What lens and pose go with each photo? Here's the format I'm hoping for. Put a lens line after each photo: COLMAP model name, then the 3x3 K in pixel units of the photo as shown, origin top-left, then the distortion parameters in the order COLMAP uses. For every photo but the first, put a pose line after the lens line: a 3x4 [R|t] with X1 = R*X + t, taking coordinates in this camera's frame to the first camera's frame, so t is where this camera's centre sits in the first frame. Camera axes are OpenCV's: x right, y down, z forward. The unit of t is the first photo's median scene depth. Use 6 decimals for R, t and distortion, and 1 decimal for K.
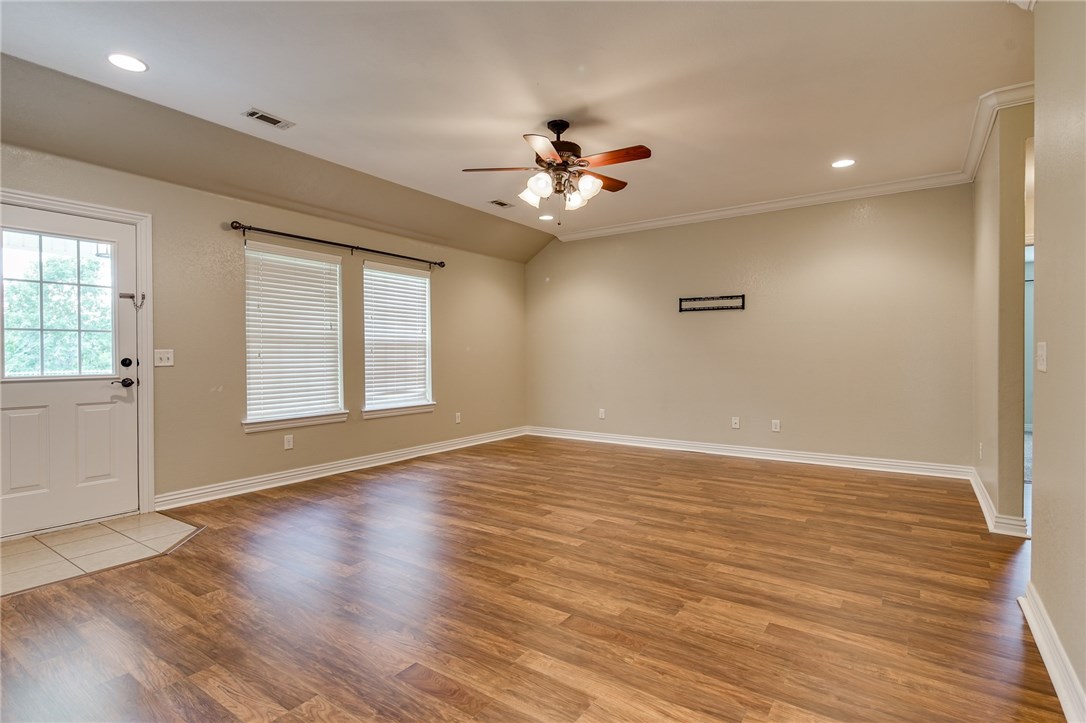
lens RADIAL K [[535.8, 0, 534.6], [0, 535.8, 355.5], [0, 0, 1]] dist [0.015565, -0.006669]
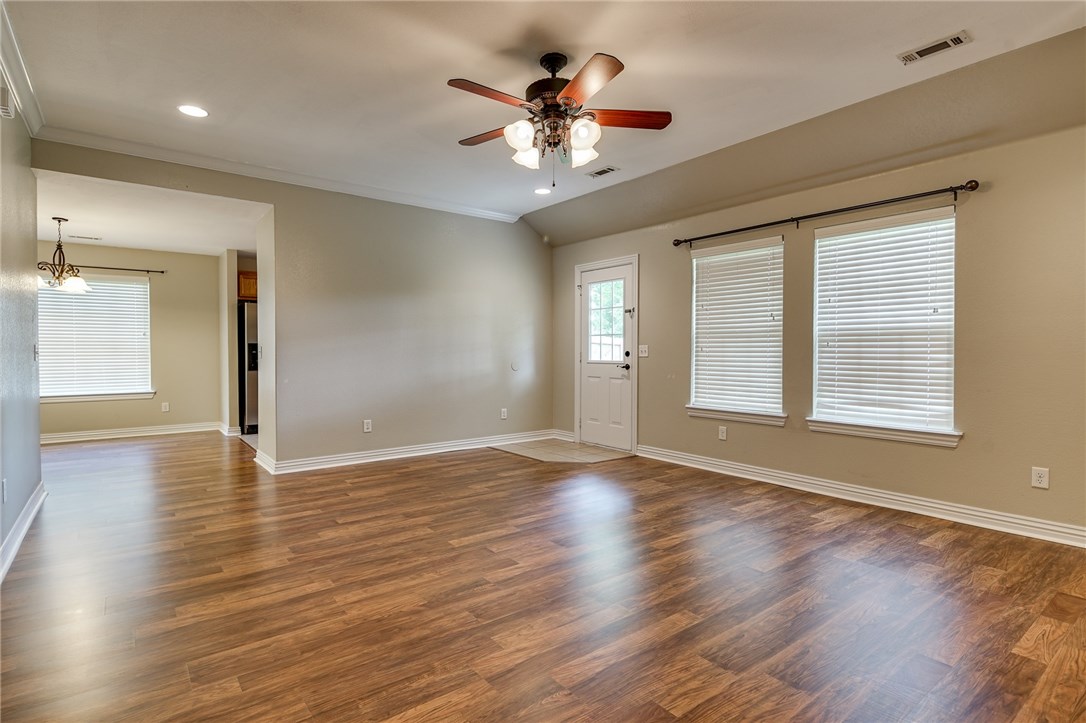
lens RADIAL K [[546.0, 0, 527.5], [0, 546.0, 359.1], [0, 0, 1]] dist [0.014113, -0.013178]
pose [[-0.309442, 0.018846, -0.950731, 0.853093], [-0.002271, 0.999786, 0.020557, -0.003680], [0.950915, 0.008520, -0.309333, 1.248707]]
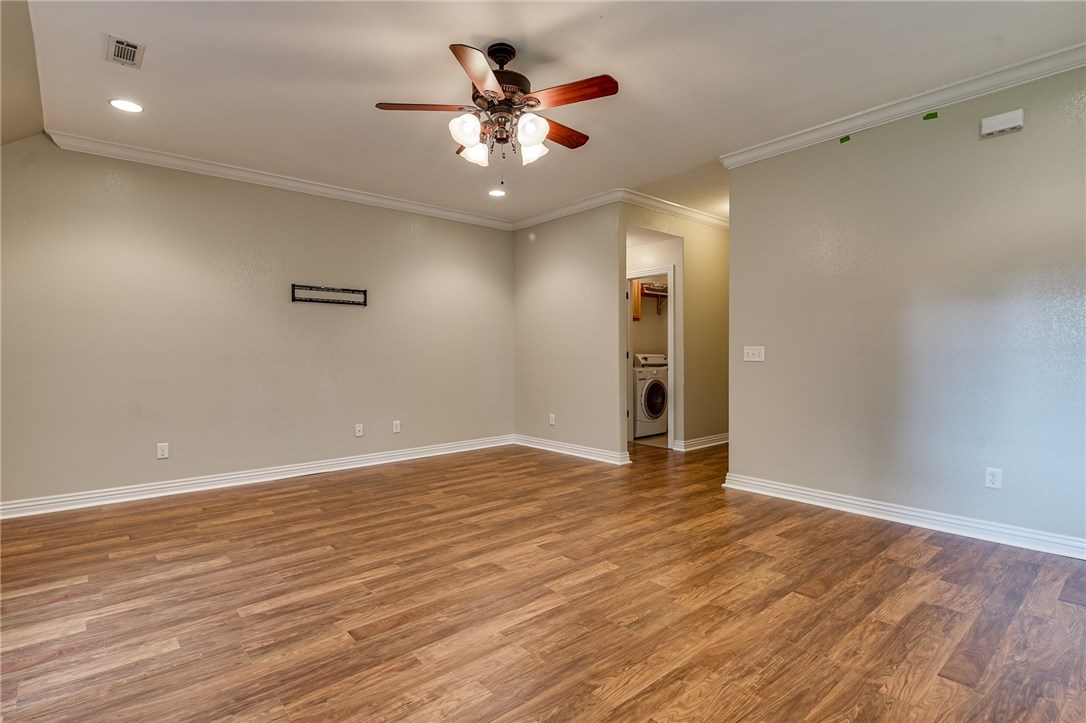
lens RADIAL K [[539.1, 0, 527.0], [0, 539.1, 394.7], [0, 0, 1]] dist [0.013311, -0.008398]
pose [[0.256010, -0.075749, 0.963702, -0.705454], [0.007624, 0.997052, 0.076345, -0.005544], [-0.966644, -0.012198, 0.255832, 0.793377]]
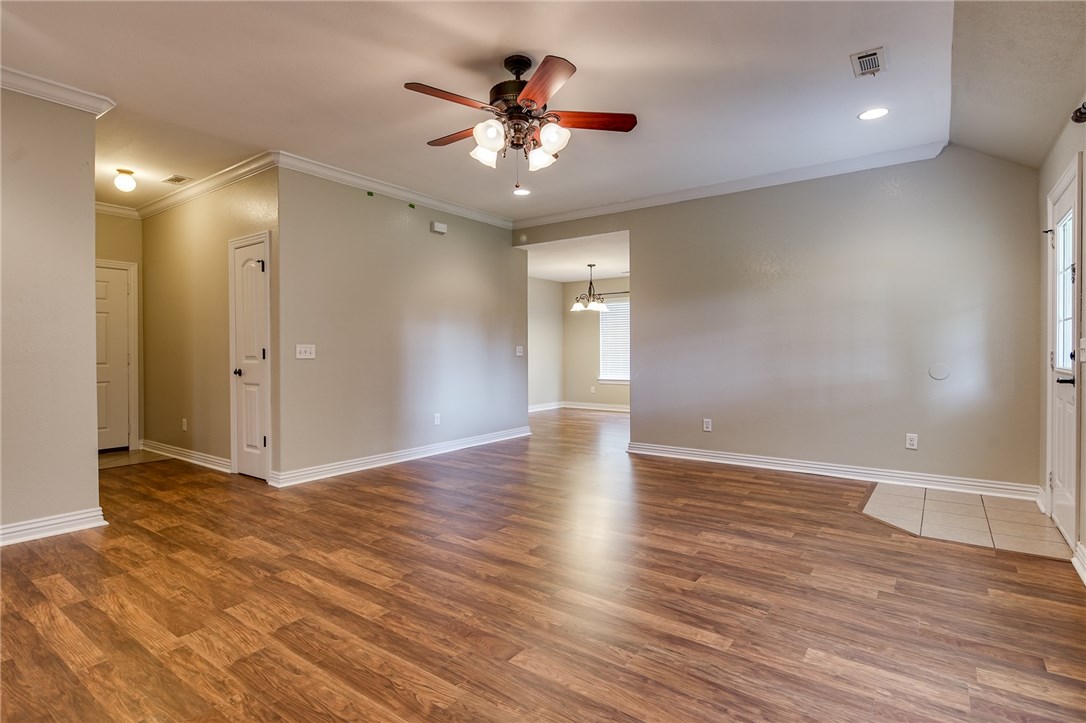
lens RADIAL K [[535.8, 0, 534.6], [0, 535.8, 355.5], [0, 0, 1]] dist [0.015565, -0.006669]
pose [[-0.999654, 0.005916, 0.025648, 0.001383], [0.006275, 0.999883, 0.013958, -0.003402], [-0.025562, 0.014114, -0.999574, 1.851324]]
